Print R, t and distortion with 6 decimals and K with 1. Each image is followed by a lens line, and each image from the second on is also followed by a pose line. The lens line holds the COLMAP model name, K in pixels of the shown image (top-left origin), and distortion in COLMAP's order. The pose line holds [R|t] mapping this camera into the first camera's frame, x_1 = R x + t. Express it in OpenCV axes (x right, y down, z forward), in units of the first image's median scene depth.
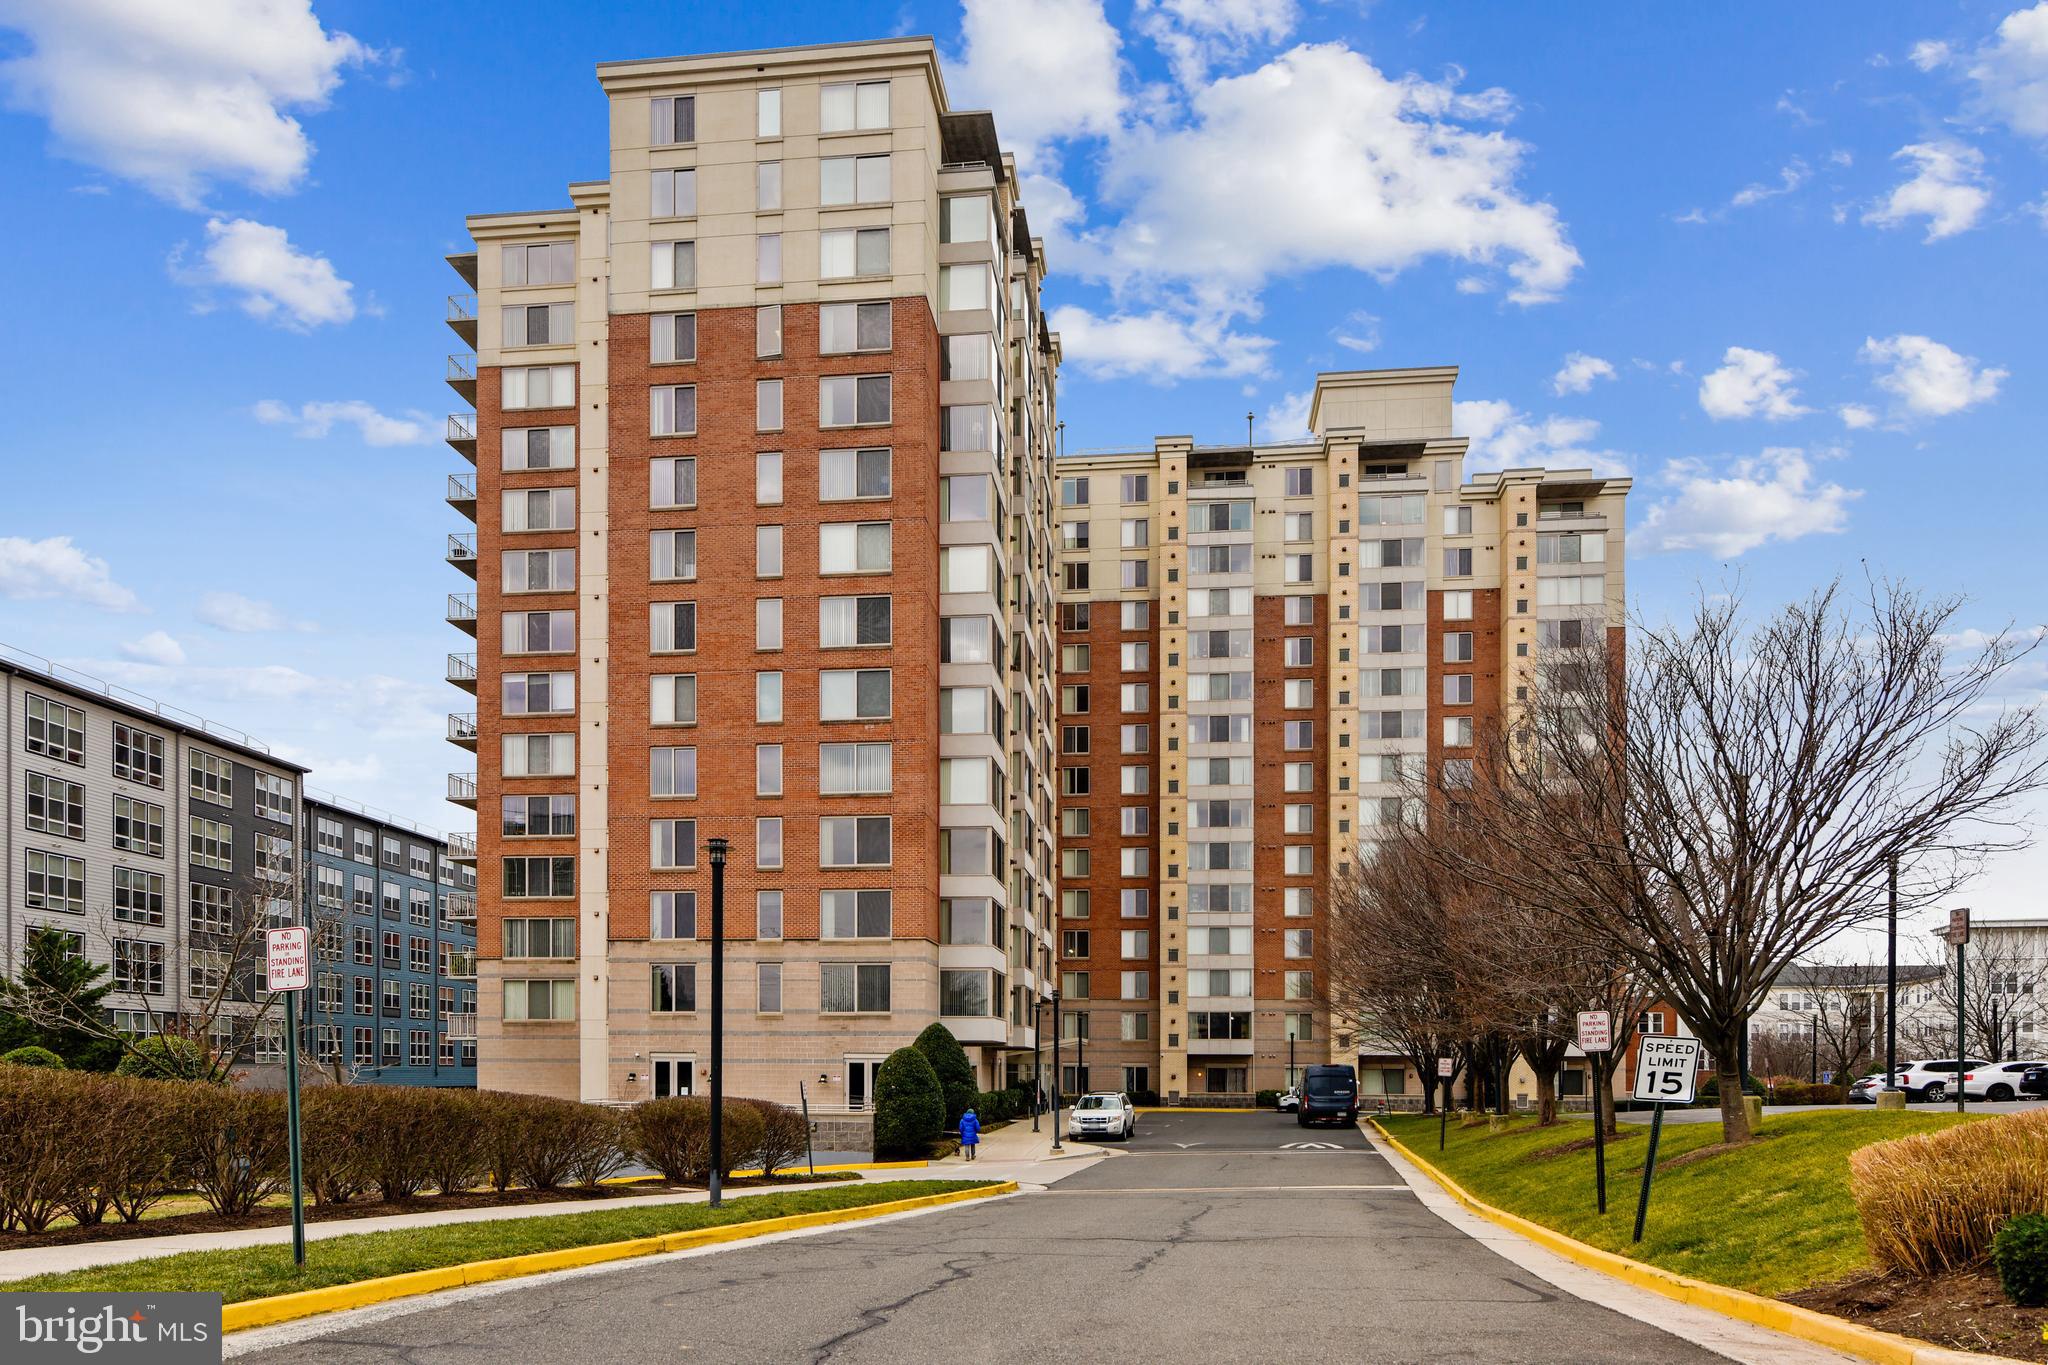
lens RADIAL K [[1426.7, 0, 1024.0], [0, 1426.7, 682.5], [0, 0, 1]] dist [-0.005187, -0.001150]
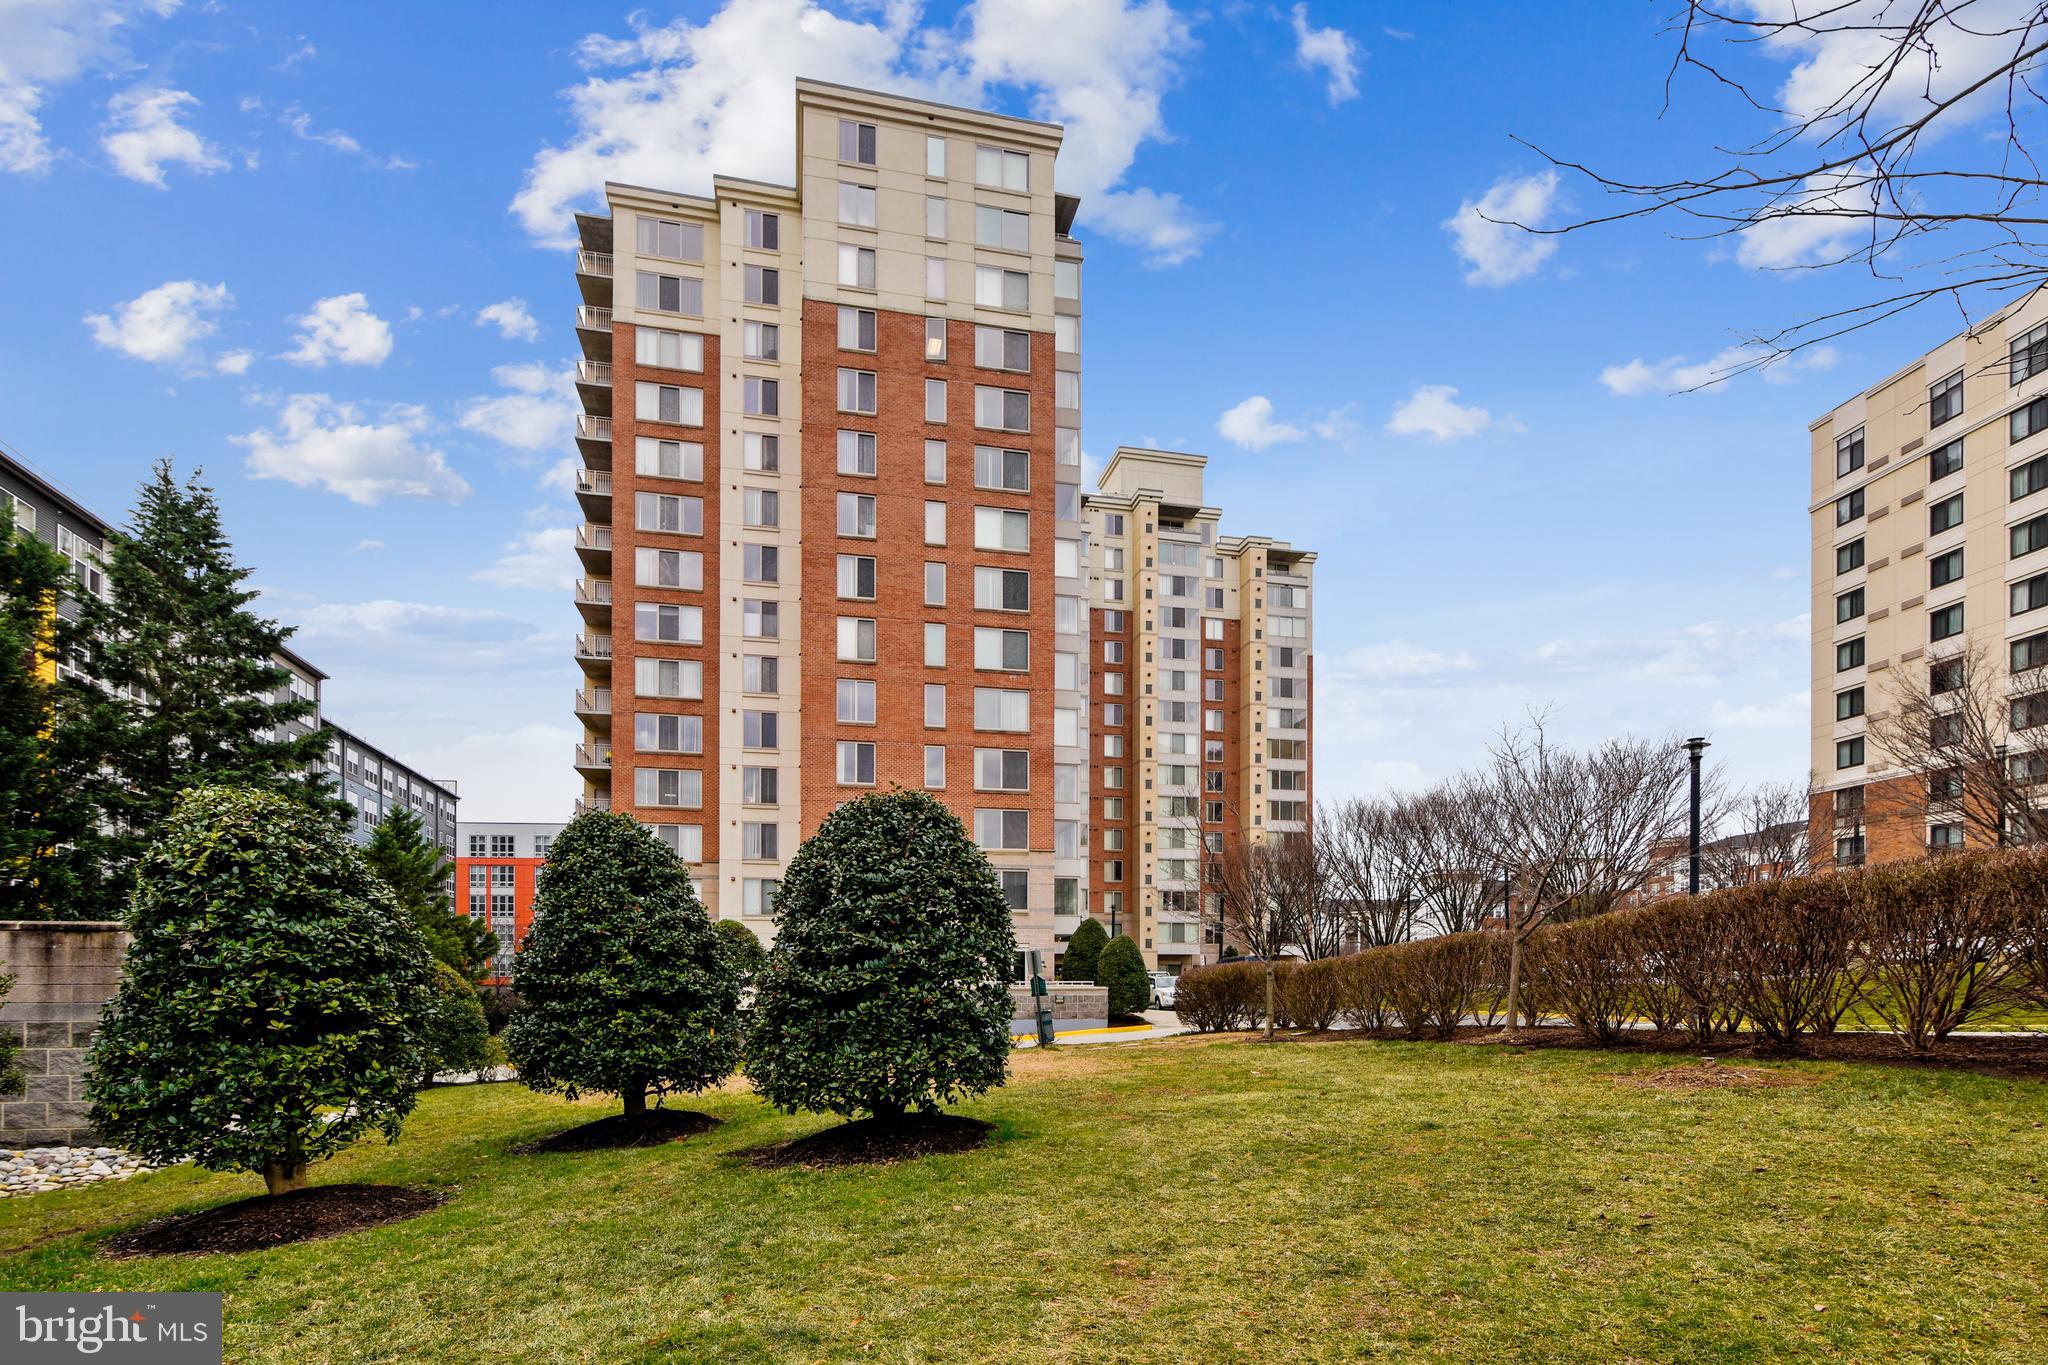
lens RADIAL K [[1106.4, 0, 1024.0], [0, 1106.4, 682.5], [0, 0, 1]] dist [0.000049, 0.000143]
pose [[0.936204, 0.081789, 0.341808, -0.401936], [-0.082669, 0.996505, -0.012020, 0.044282], [-0.341596, -0.017004, 0.939693, 0.102100]]
